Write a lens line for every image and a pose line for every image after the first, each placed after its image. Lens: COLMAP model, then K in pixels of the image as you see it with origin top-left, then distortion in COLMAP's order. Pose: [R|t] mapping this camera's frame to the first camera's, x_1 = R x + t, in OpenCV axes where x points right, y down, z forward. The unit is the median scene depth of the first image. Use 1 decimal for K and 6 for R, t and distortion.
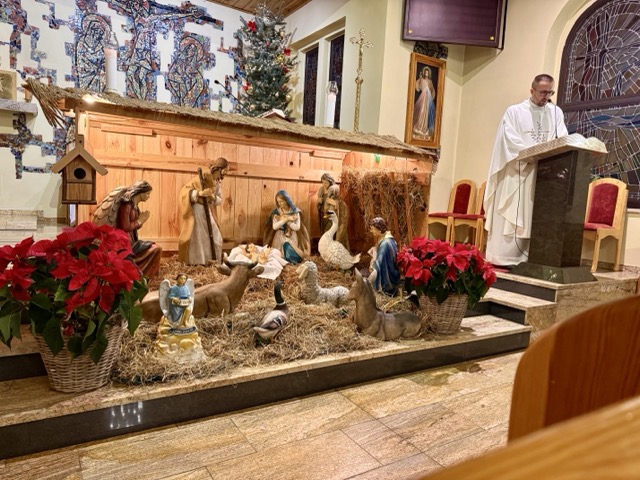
lens RADIAL K [[447.2, 0, 320.0], [0, 447.2, 240.0], [0, 0, 1]] dist [0.041555, -0.043314]
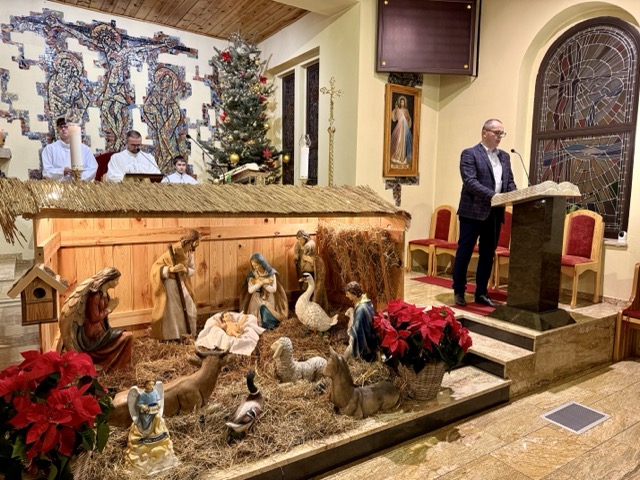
lens RADIAL K [[447.3, 0, 317.4], [0, 447.3, 238.3], [0, 0, 1]] dist [0.042601, -0.045522]
pose [[0.999030, -0.041653, 0.014267, 0.021397], [0.041546, 0.999107, 0.007740, -0.083722], [-0.014577, -0.007139, 0.999868, 0.002923]]
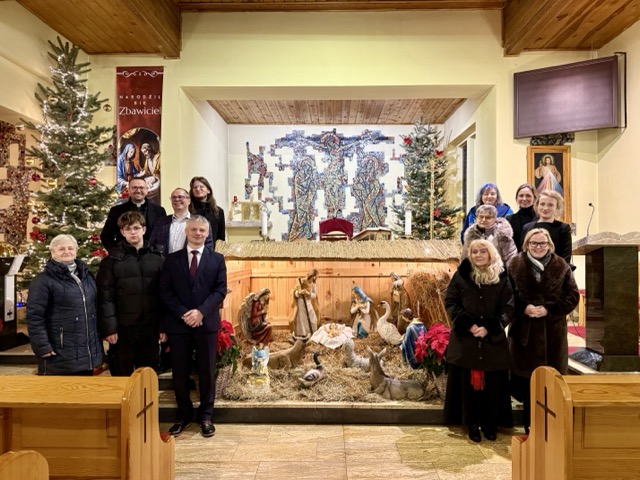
lens RADIAL K [[435.8, 0, 320.4], [0, 435.8, 248.0], [0, 0, 1]] dist [0.063931, -0.082764]
pose [[0.834723, -0.053459, -0.548069, 0.345236], [-0.003506, 0.994740, -0.102367, -0.051478], [0.550659, 0.087370, 0.830145, -0.156576]]
